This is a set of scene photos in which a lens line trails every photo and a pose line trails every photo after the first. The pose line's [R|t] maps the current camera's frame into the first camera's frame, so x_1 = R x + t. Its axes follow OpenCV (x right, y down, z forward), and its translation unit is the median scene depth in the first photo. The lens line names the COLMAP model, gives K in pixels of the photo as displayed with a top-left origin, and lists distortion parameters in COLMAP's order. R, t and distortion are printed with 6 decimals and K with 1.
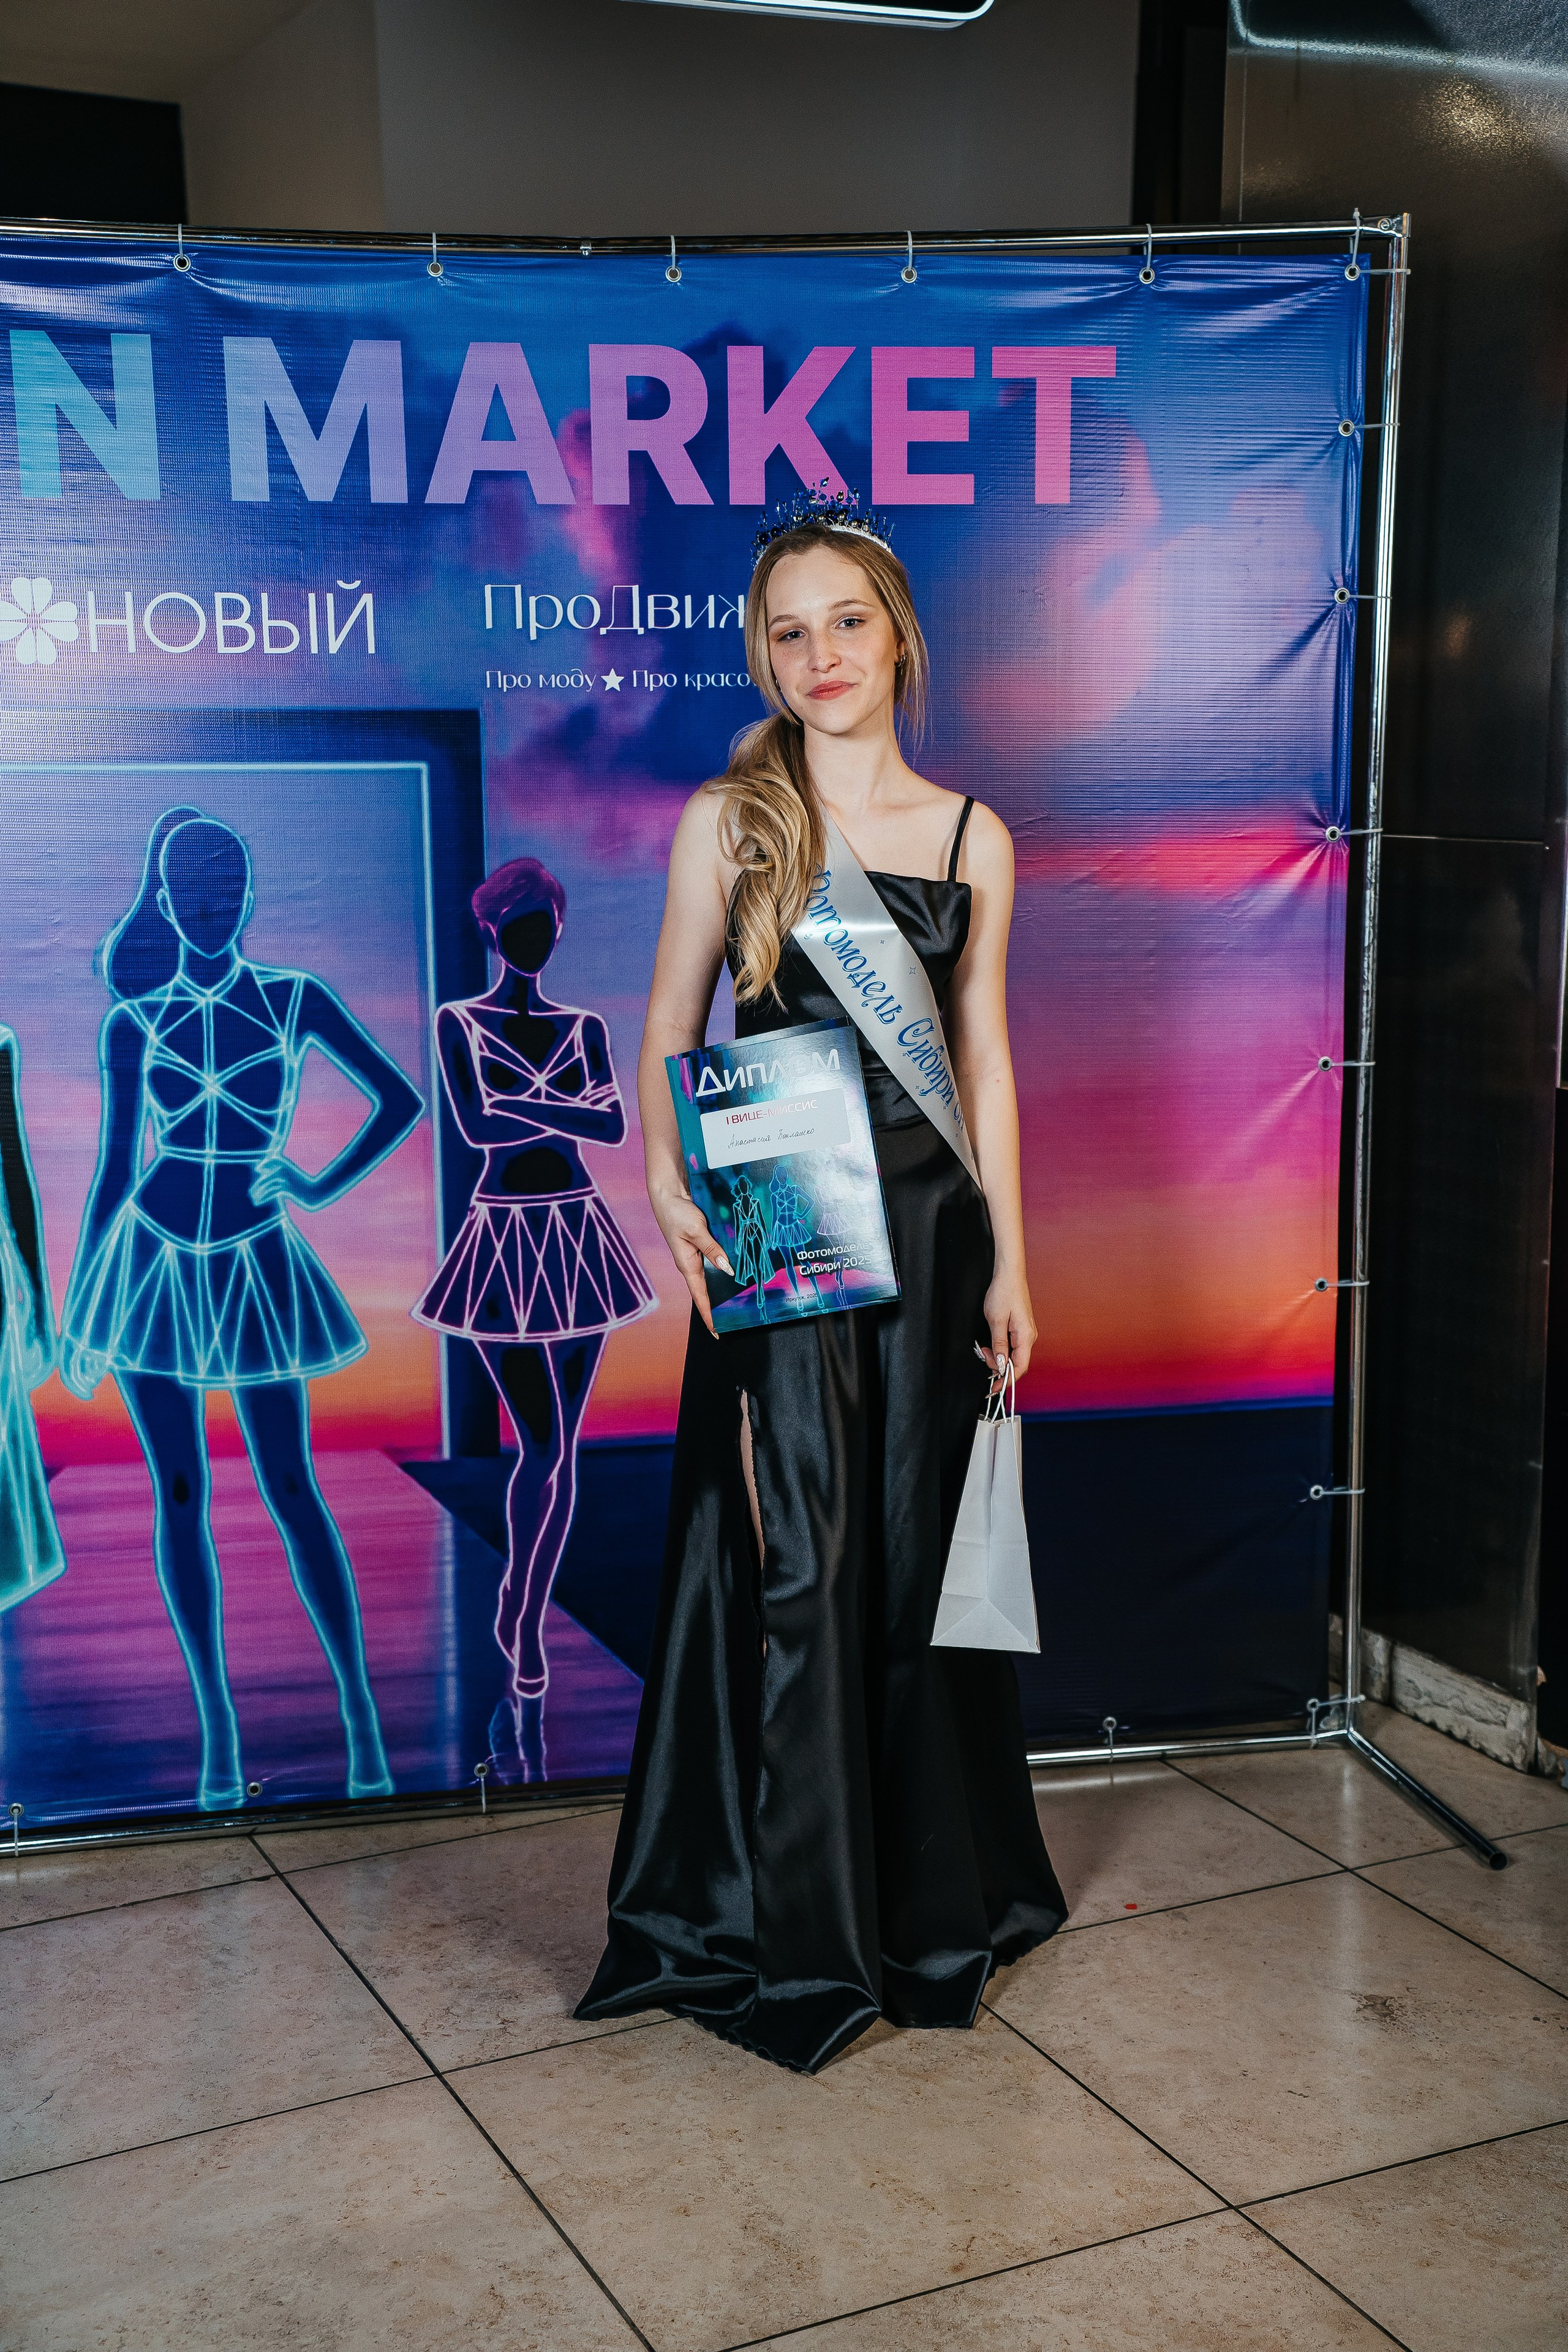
lens RADIAL K [[2853.9, 0, 781.1], [0, 2853.9, 1198.6], [0, 0, 1]] dist [0.118368, 0.148181]
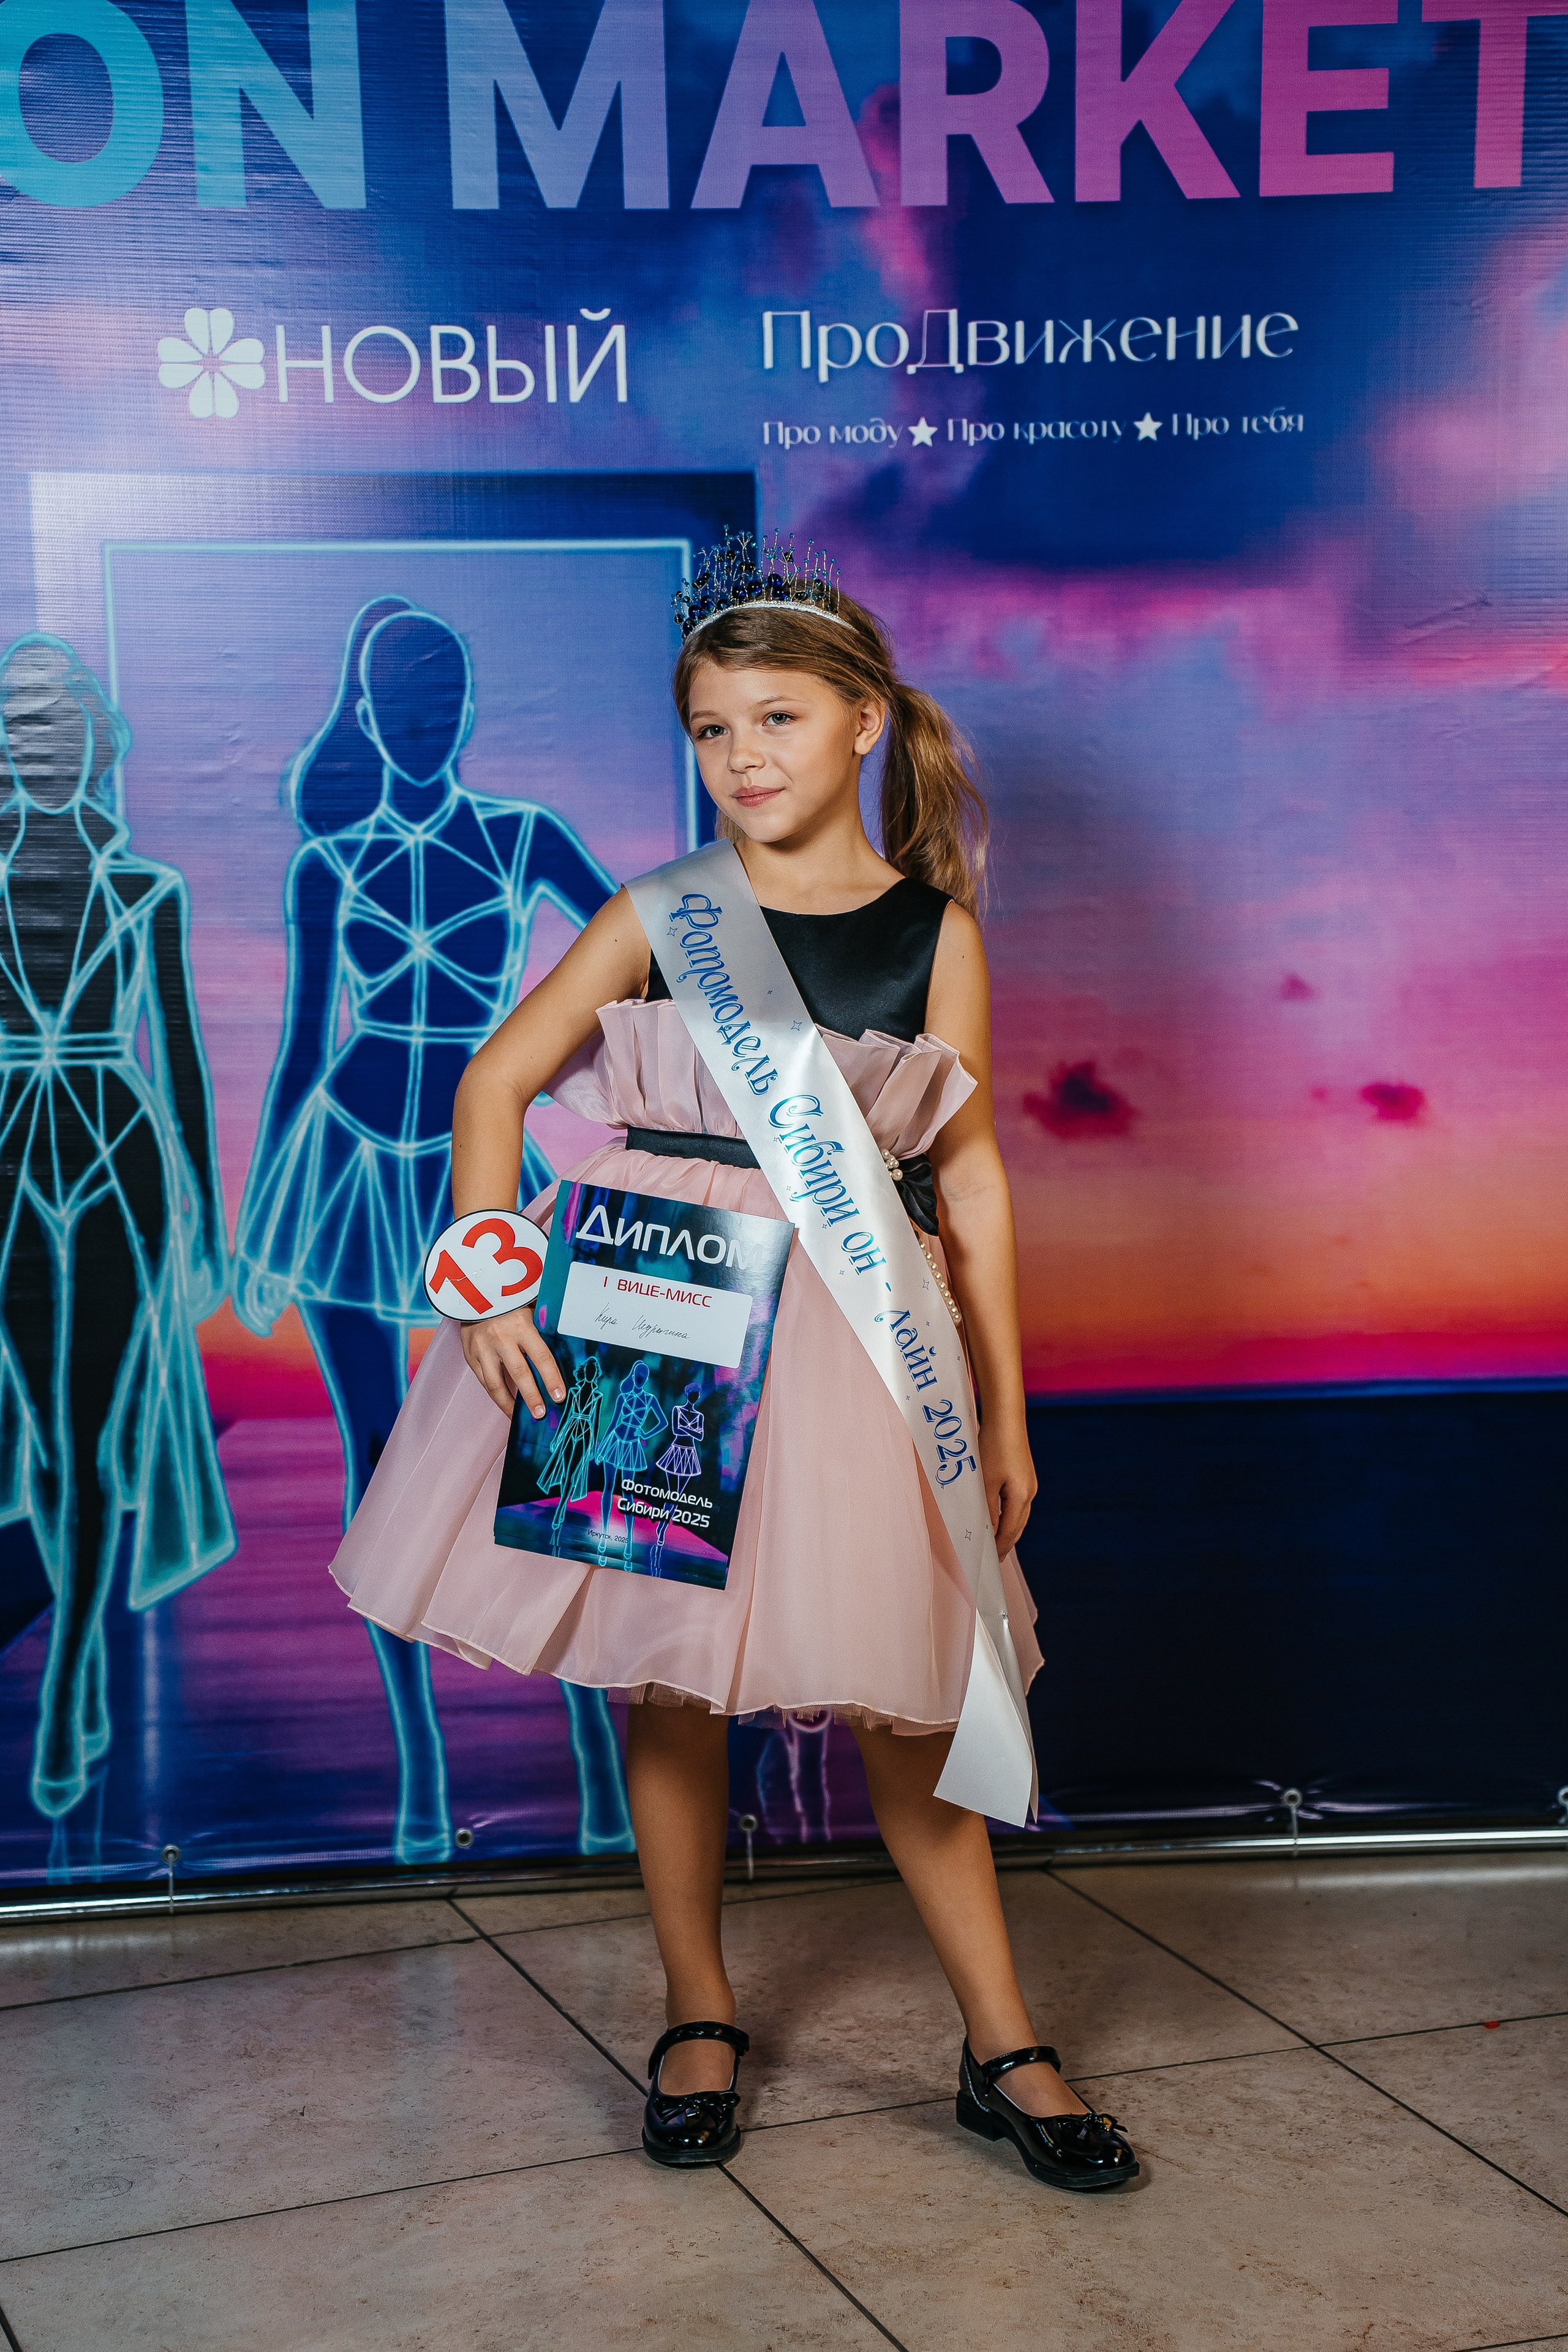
lens RADIAL K [[3993.7, 0, 786.7], [0, 3993.7, 1194.2], [0, 0, 1]] dist [0.328482, 0.380041]
pose [[0.995899, 0.004218, -0.090378, 0.005674], [-0.007269, 0.999414, -0.033459, 0.067438], [0.090184, 0.033979, 0.995345, -0.108268]]
